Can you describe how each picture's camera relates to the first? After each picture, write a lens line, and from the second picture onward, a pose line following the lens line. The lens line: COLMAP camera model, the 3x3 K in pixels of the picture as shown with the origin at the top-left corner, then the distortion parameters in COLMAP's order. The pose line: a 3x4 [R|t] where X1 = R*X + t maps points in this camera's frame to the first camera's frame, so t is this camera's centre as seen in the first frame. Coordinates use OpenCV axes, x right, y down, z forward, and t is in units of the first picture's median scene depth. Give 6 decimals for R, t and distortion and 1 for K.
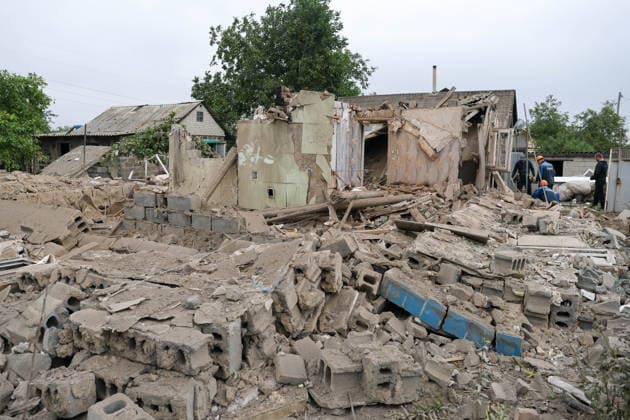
lens RADIAL K [[445.8, 0, 315.0], [0, 445.8, 210.0], [0, 0, 1]] dist [-0.051862, 0.004391]
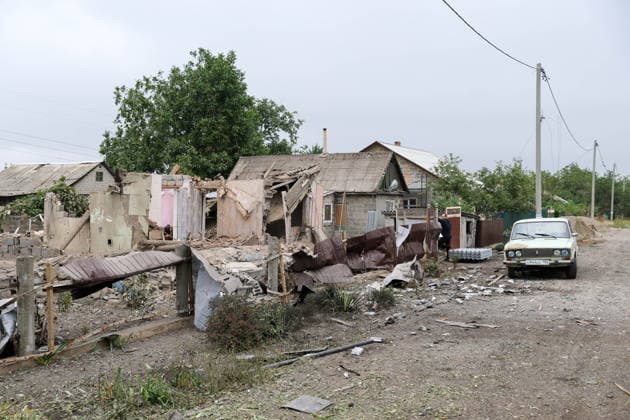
lens RADIAL K [[550.0, 0, 275.0], [0, 550.0, 228.5], [0, 0, 1]] dist [0.033594, 0.004917]
pose [[1.000000, -0.000162, -0.000496, 0.207378], [0.000115, 0.995656, -0.093108, 0.039963], [0.000509, 0.093108, 0.995656, -0.369501]]
